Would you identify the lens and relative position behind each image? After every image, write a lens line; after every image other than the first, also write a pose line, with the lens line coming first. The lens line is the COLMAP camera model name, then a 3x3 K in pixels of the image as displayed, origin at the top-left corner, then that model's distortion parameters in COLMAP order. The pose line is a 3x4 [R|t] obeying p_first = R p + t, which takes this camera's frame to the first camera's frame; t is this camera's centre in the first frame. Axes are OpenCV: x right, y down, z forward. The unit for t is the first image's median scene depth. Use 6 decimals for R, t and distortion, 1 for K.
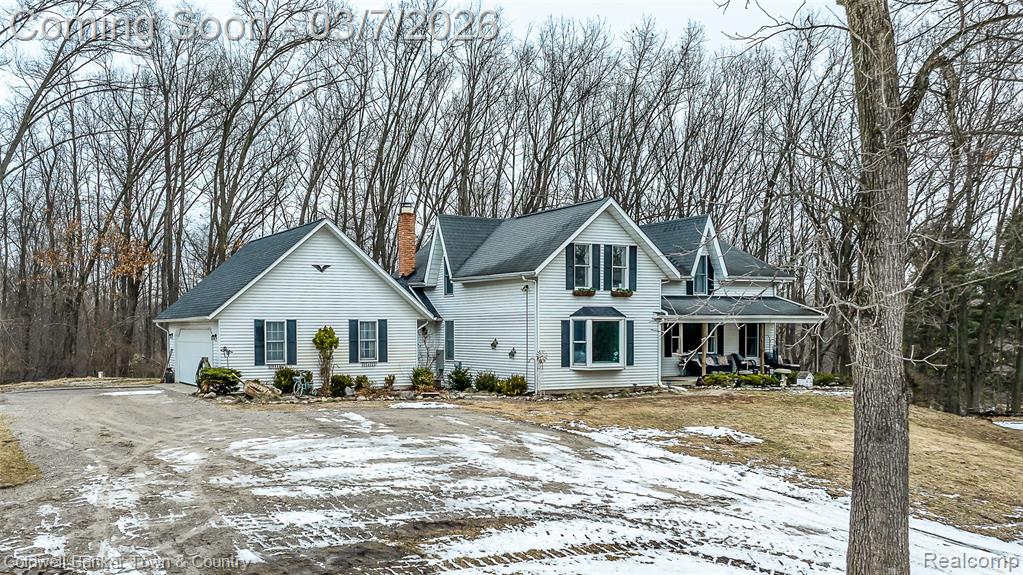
lens RADIAL K [[773.2, 0, 511.5], [0, 773.2, 287.5], [0, 0, 1]] dist [0.000949, 0.000211]
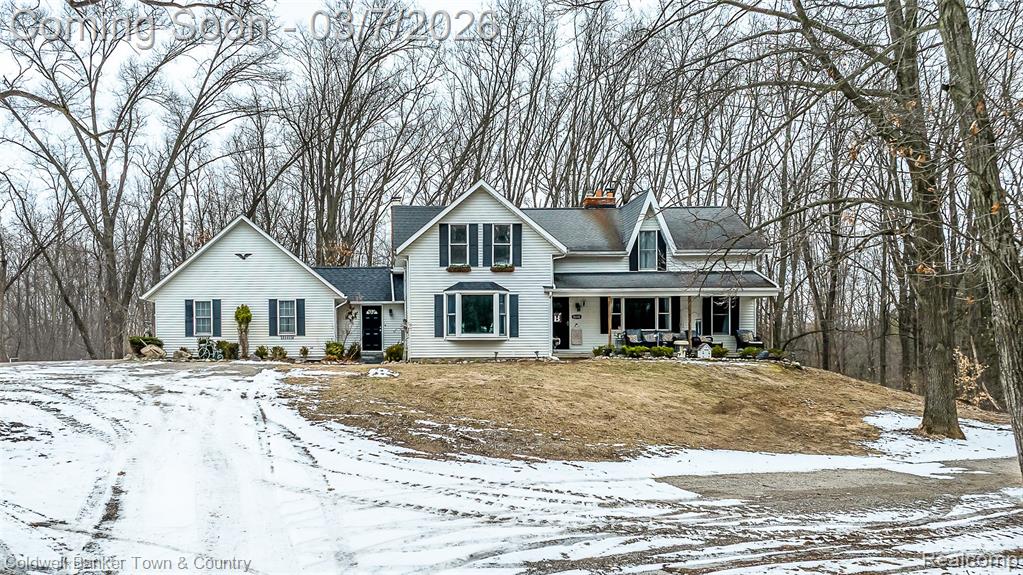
lens RADIAL K [[773.2, 0, 511.5], [0, 773.2, 287.5], [0, 0, 1]] dist [0.000949, 0.000211]
pose [[0.941459, -0.031517, -0.335651, 0.528020], [0.029889, 0.999503, -0.010018, 0.046112], [0.335800, -0.000601, 0.941933, 0.009860]]
